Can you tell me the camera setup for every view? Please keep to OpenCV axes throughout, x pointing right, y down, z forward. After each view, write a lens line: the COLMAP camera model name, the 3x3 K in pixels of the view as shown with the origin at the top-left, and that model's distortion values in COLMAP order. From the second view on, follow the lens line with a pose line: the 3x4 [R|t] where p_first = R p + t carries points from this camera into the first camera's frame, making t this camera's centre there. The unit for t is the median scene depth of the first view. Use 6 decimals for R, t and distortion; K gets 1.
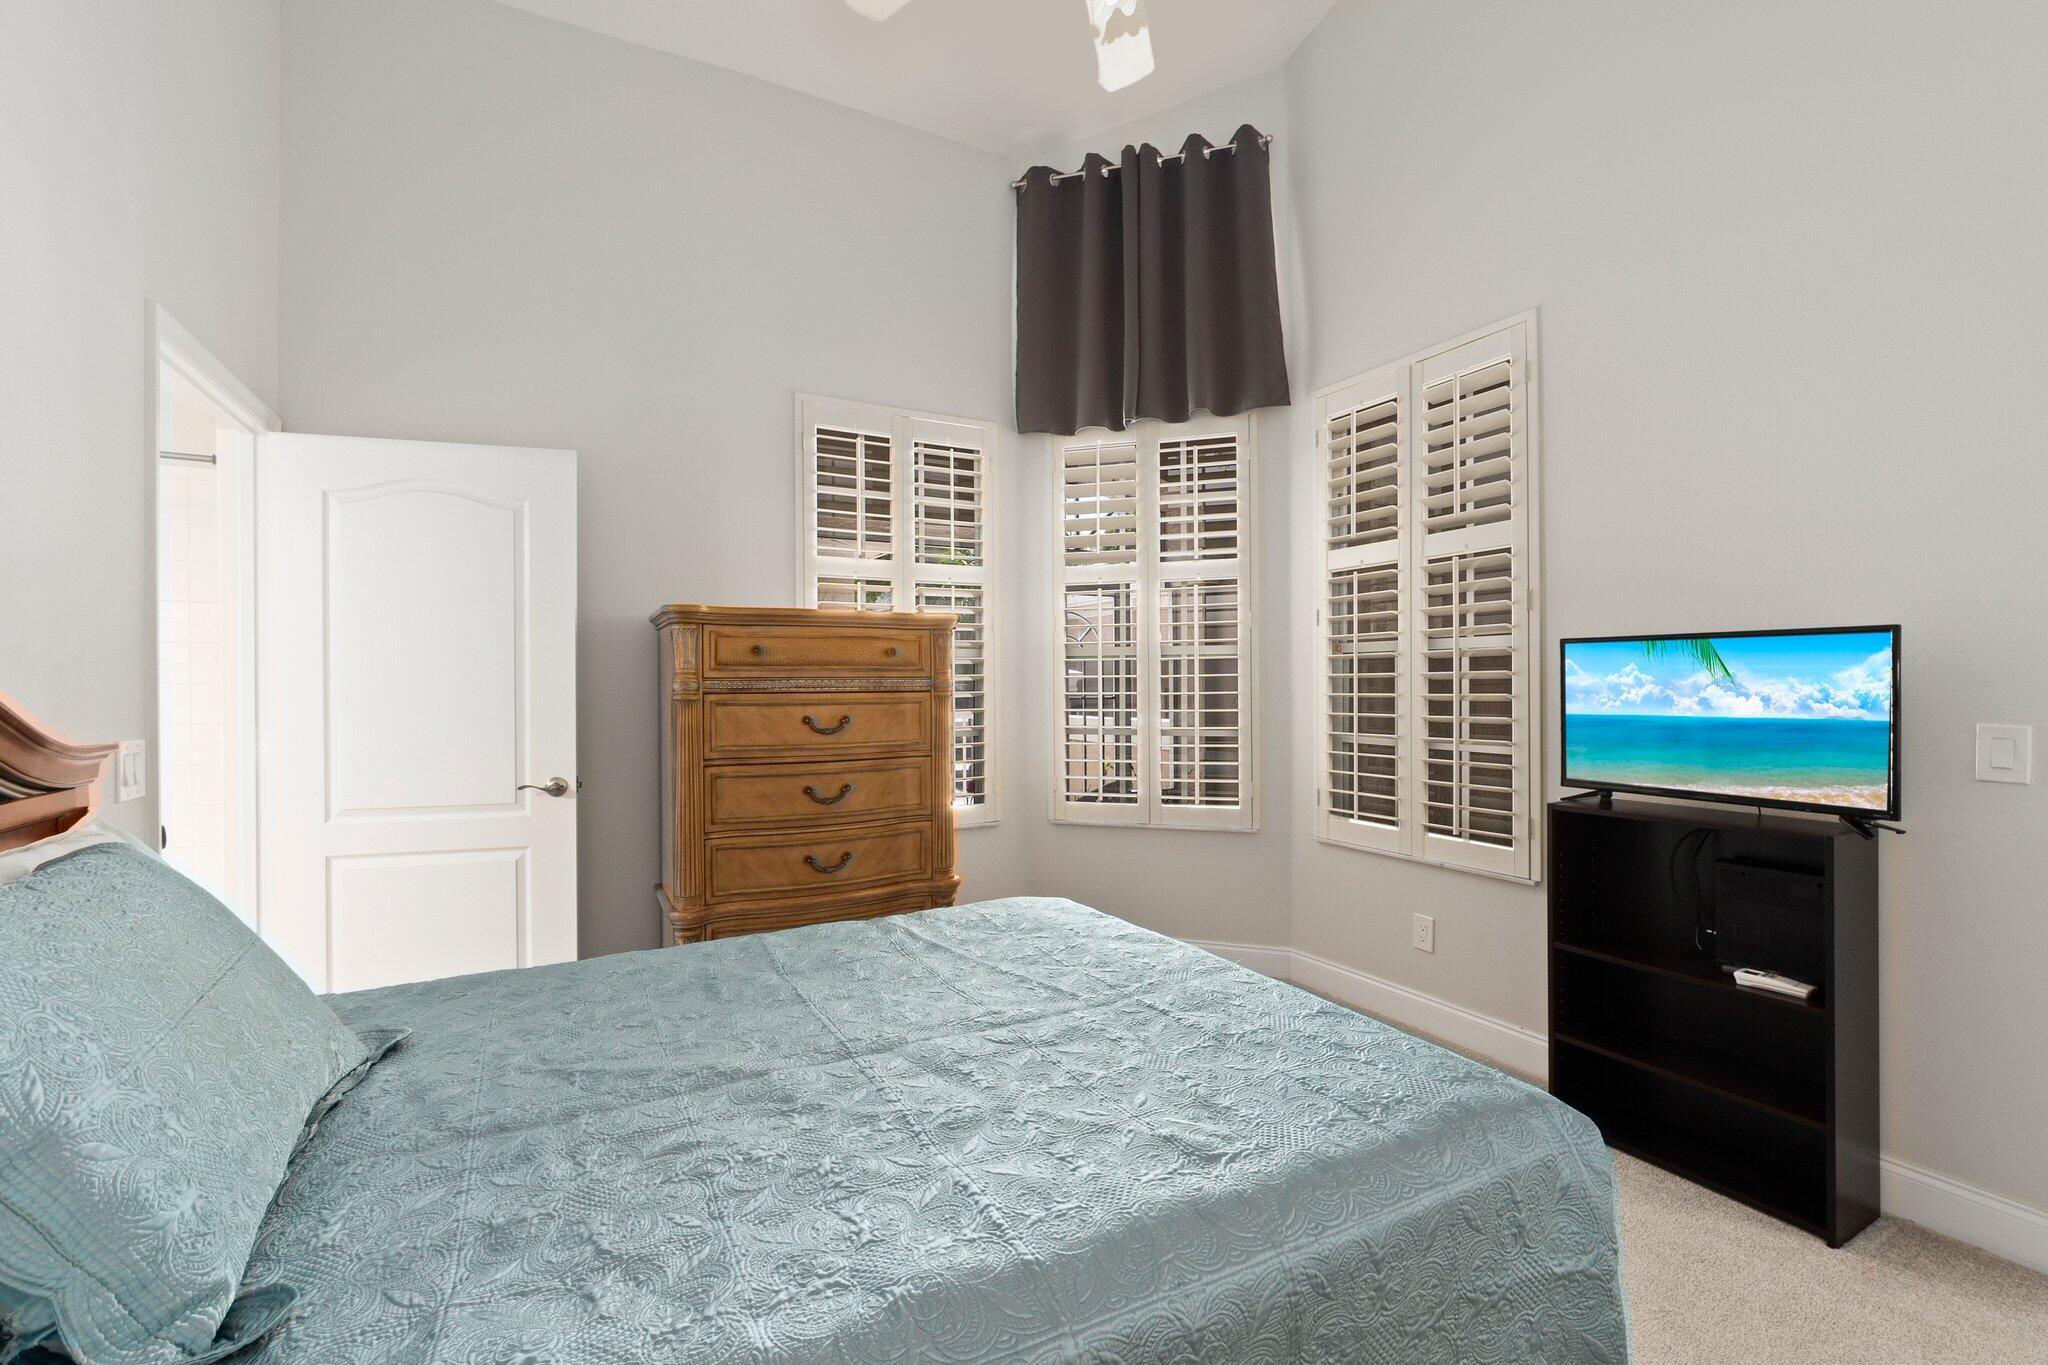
lens RADIAL K [[877.1, 0, 1014.1], [0, 877.1, 680.0], [0, 0, 1]] dist [-0.007819, 0.002464]
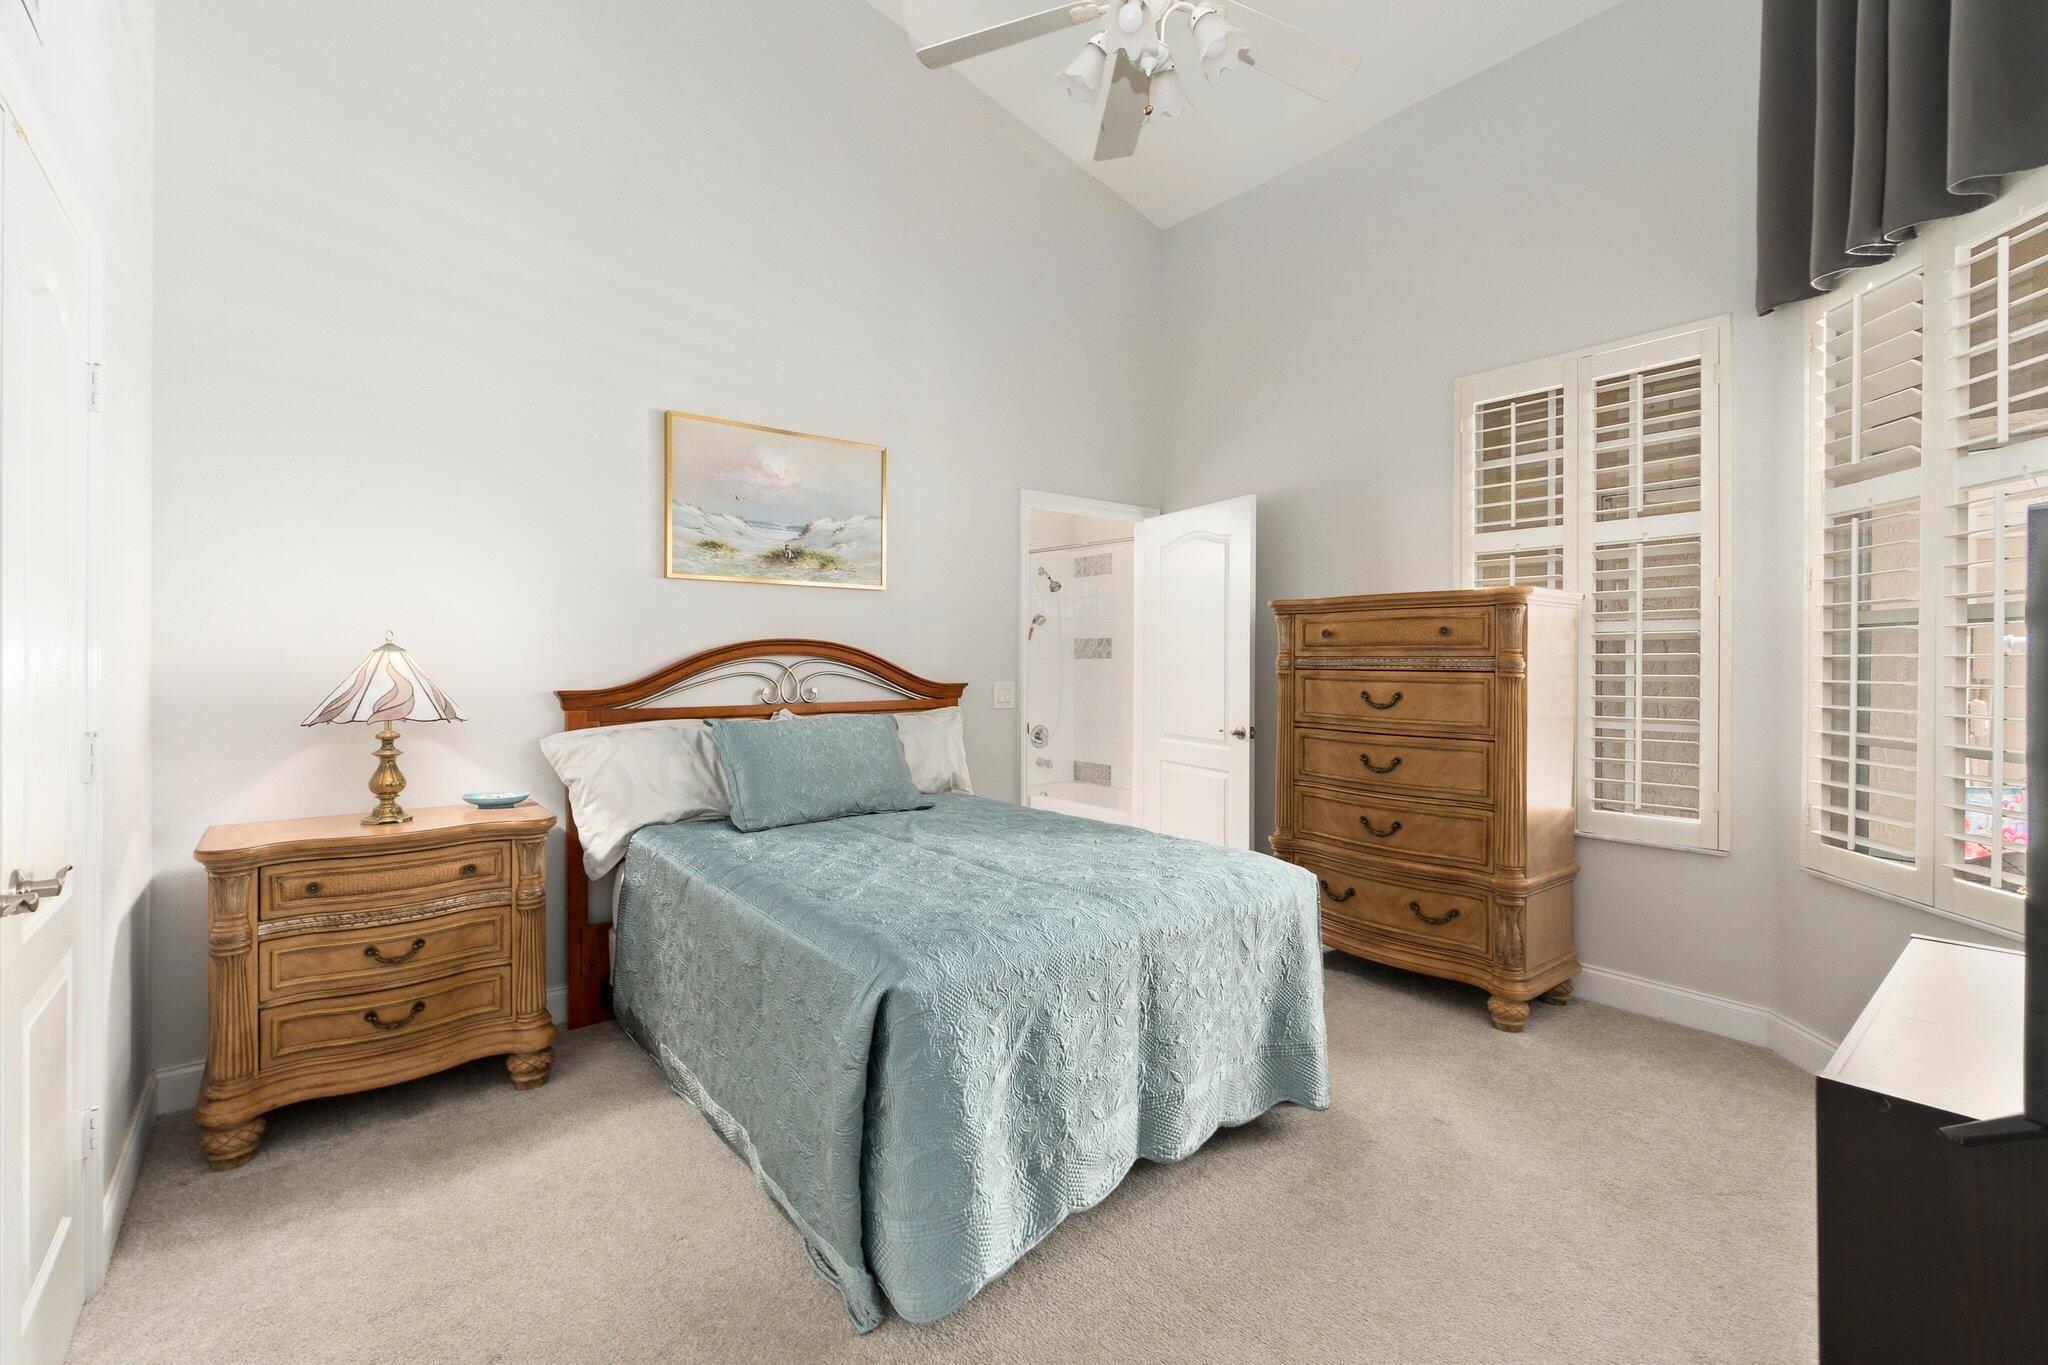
lens RADIAL K [[877.1, 0, 1021.0], [0, 877.1, 671.4], [0, 0, 1]] dist [-0.007819, 0.002464]
pose [[0.174694, 0.018358, -0.984452, 0.777414], [-0.005104, 0.999830, 0.017739, -0.001445], [0.984610, 0.001926, 0.174757, 0.372708]]
